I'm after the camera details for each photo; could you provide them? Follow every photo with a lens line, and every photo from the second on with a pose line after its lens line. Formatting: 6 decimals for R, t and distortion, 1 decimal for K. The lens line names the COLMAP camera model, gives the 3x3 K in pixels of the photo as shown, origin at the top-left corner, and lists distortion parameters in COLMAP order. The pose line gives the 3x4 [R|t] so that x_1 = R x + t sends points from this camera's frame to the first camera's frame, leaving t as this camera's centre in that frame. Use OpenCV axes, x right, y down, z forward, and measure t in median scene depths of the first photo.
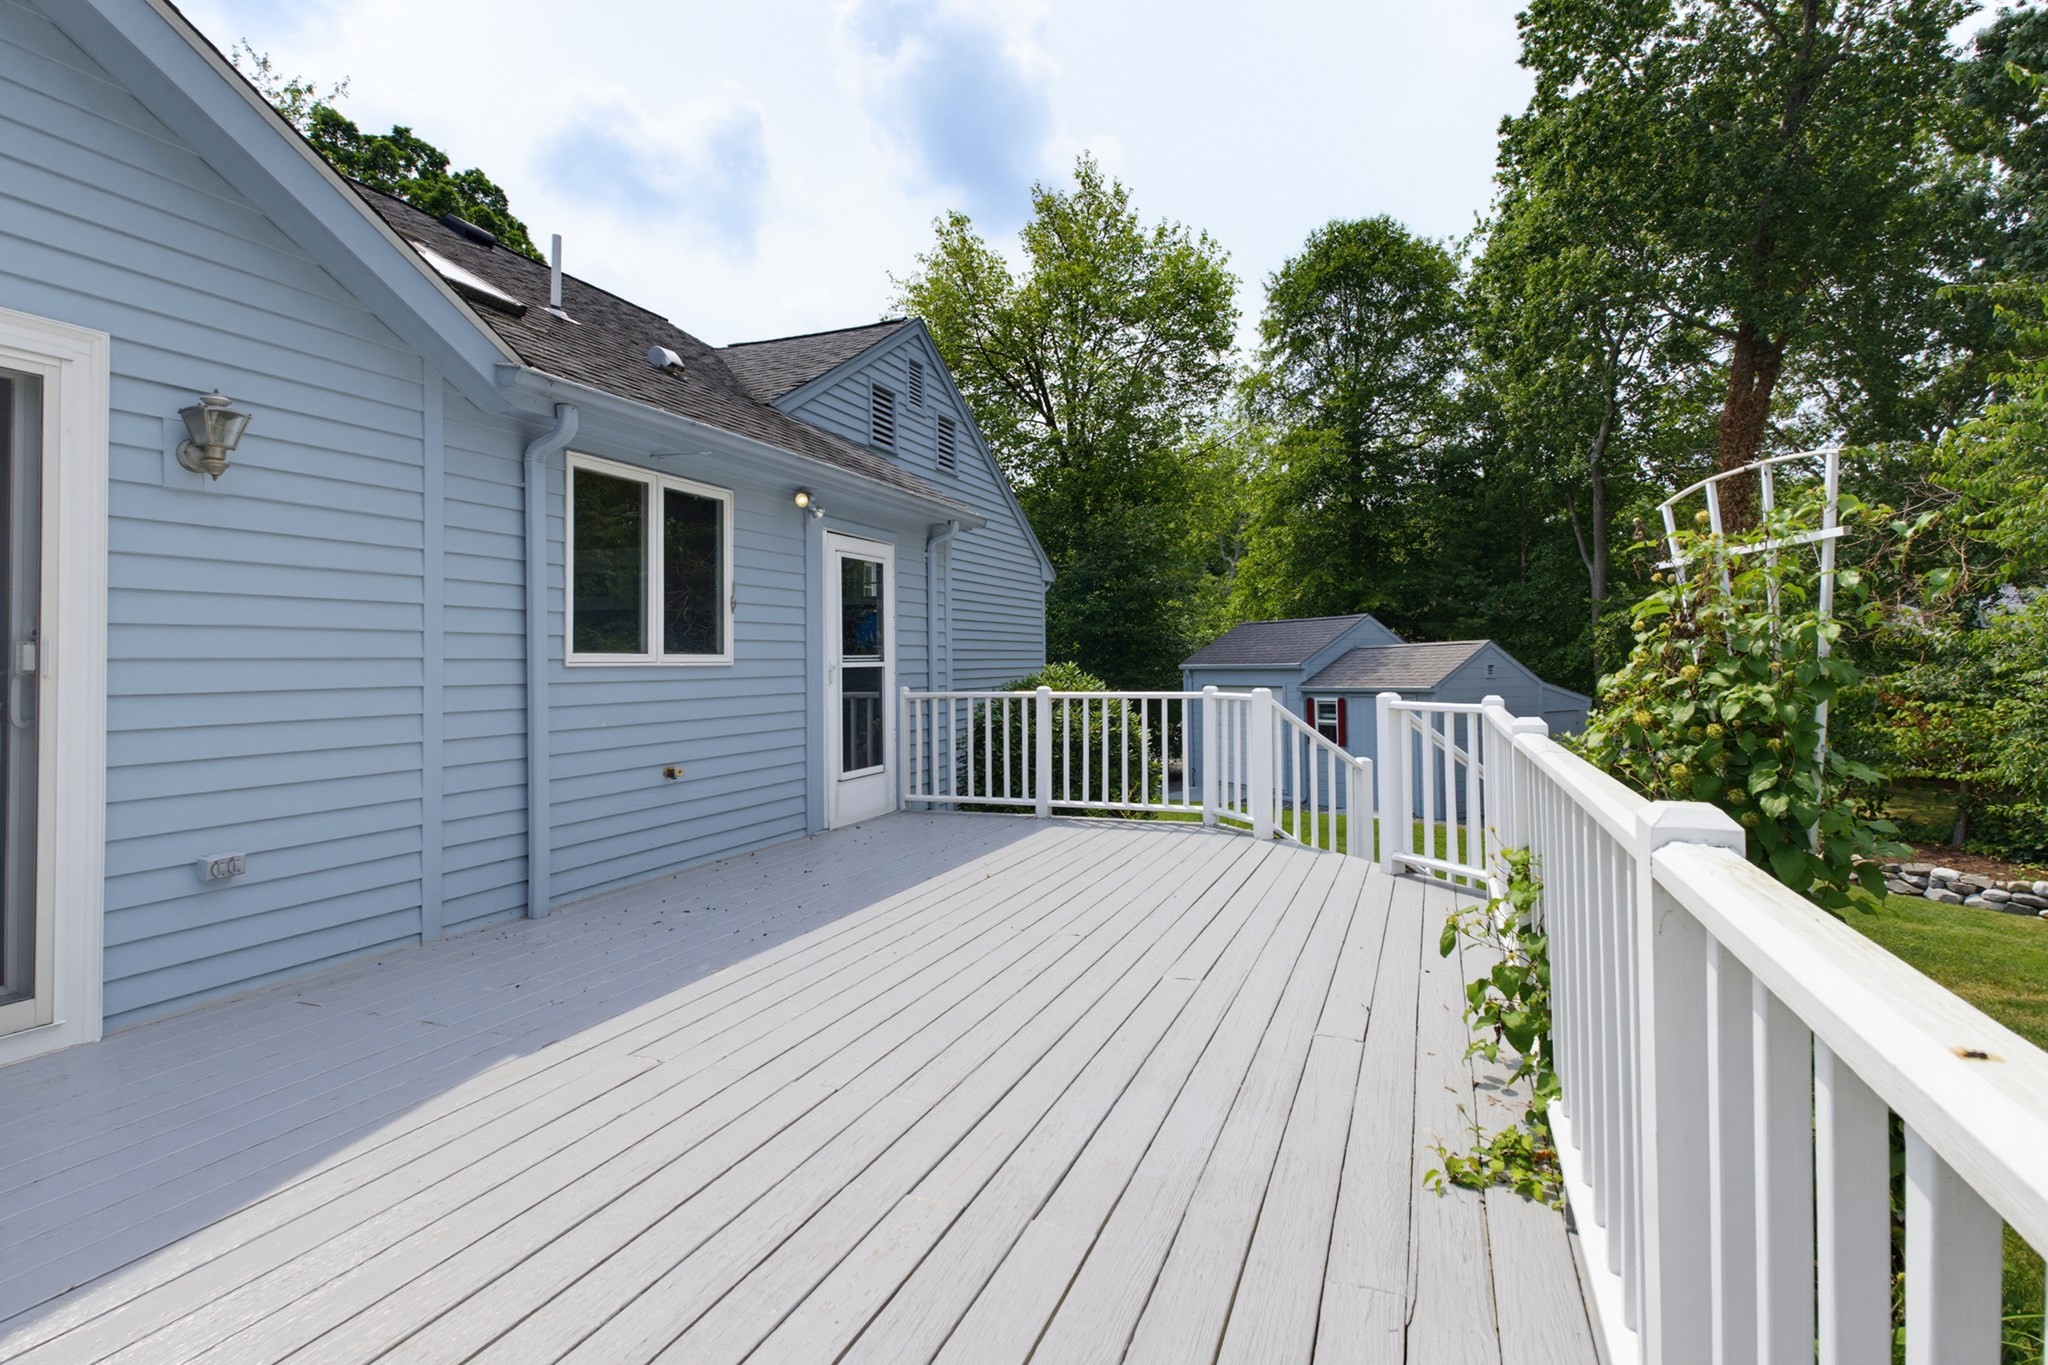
lens RADIAL K [[996.3, 0, 1072.0], [0, 996.3, 641.1], [0, 0, 1]] dist [0.001609, 0.000495]
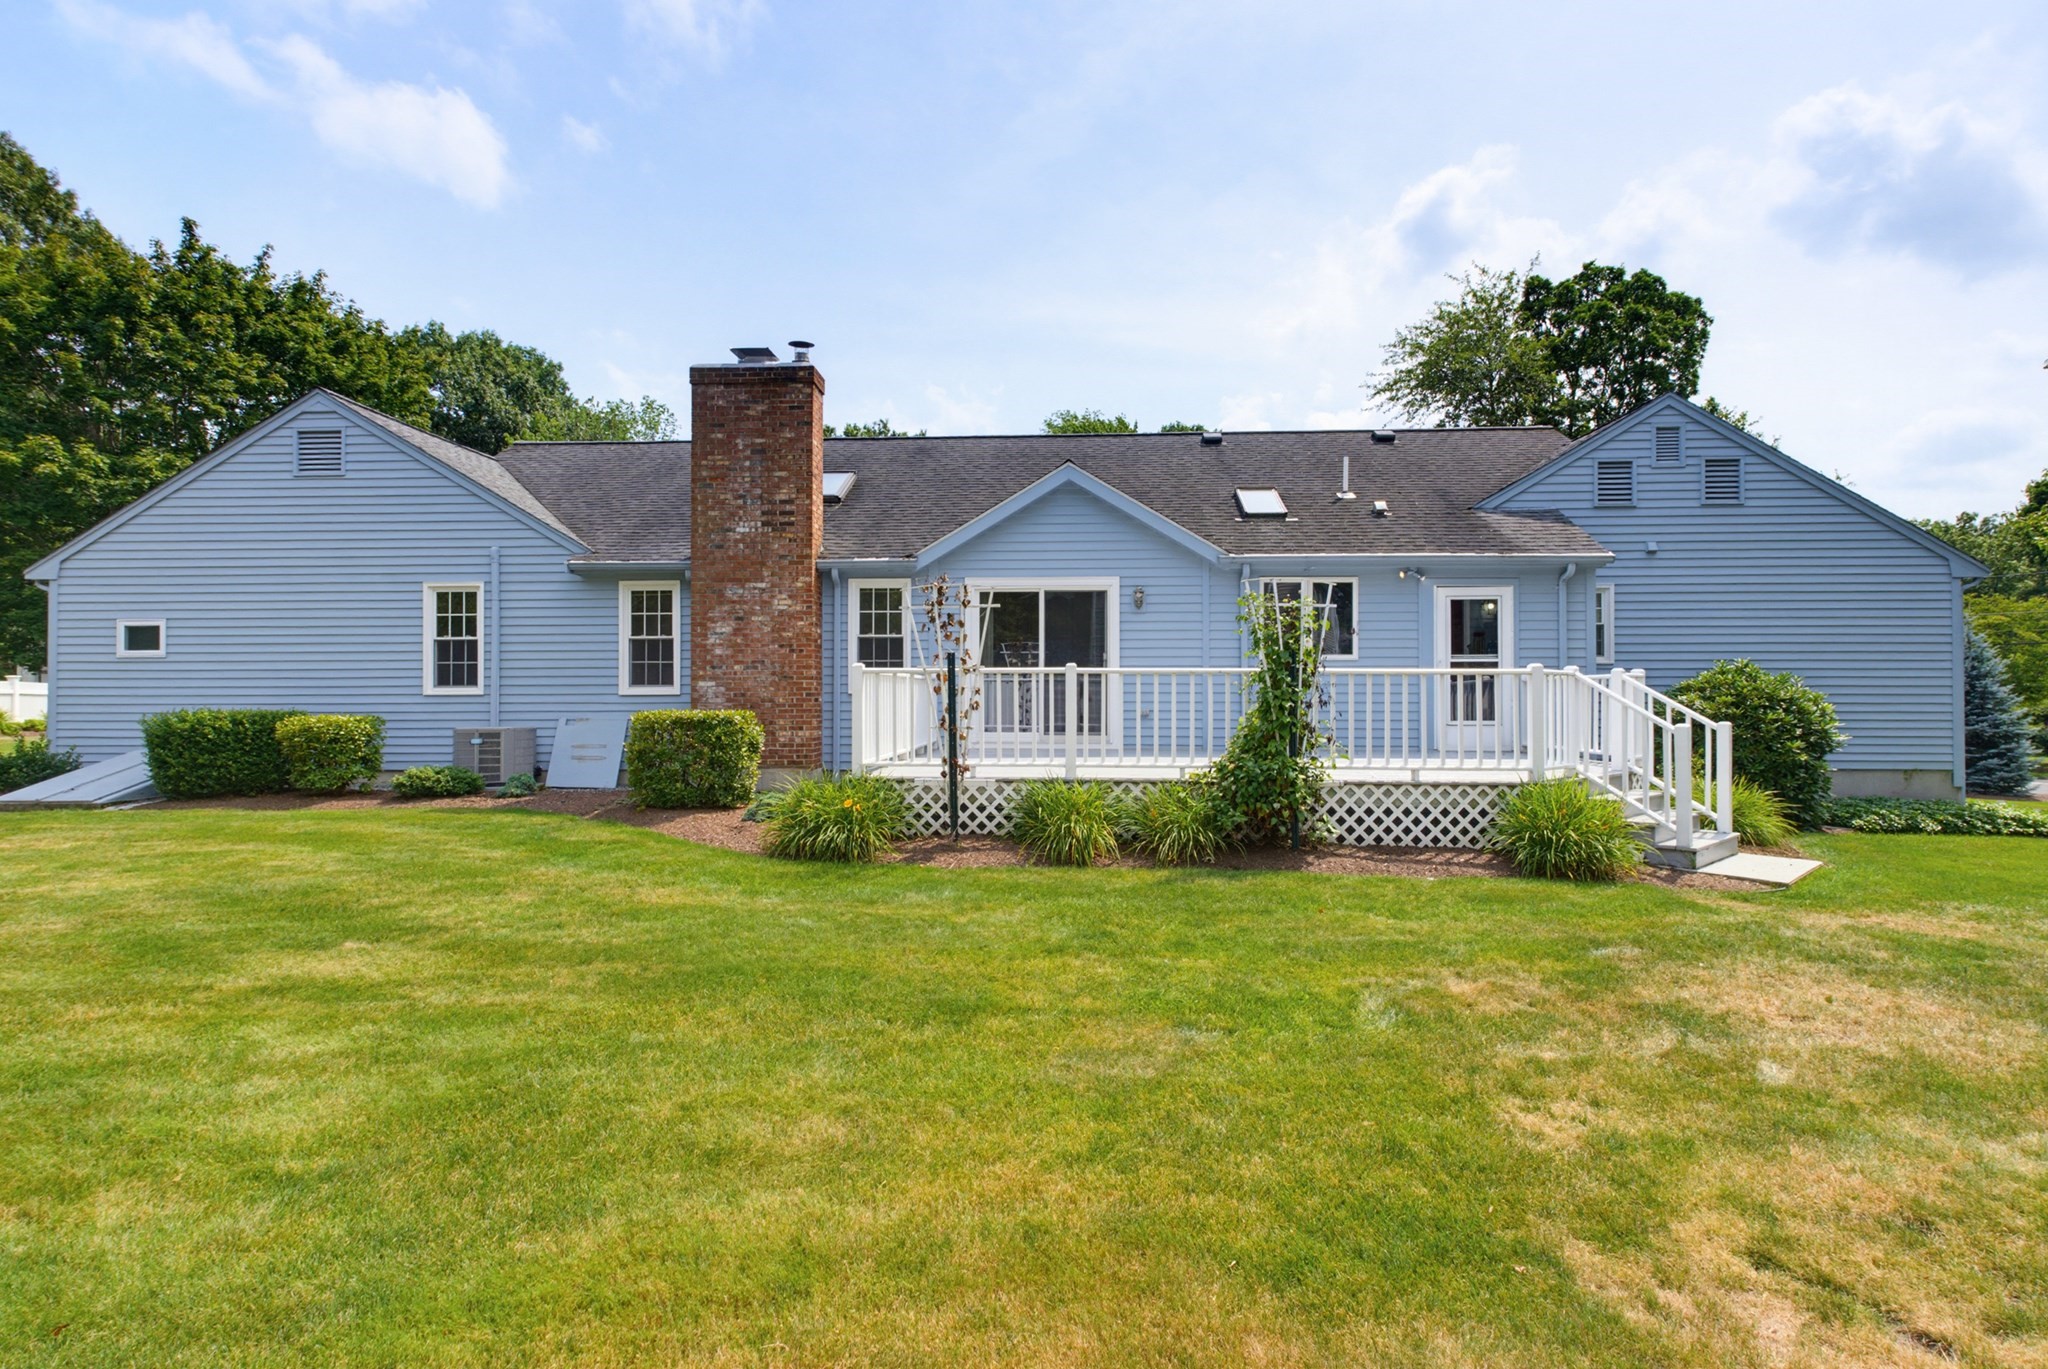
lens RADIAL K [[947.5, 0, 1025.9], [0, 947.5, 690.9], [0, 0, 1]] dist [0.000686, -0.000001]
pose [[0.297619, -0.001463, -0.954684, 0.428816], [0.017286, 0.999843, 0.003856, 0.021921], [0.954528, -0.017651, 0.297598, -0.084282]]
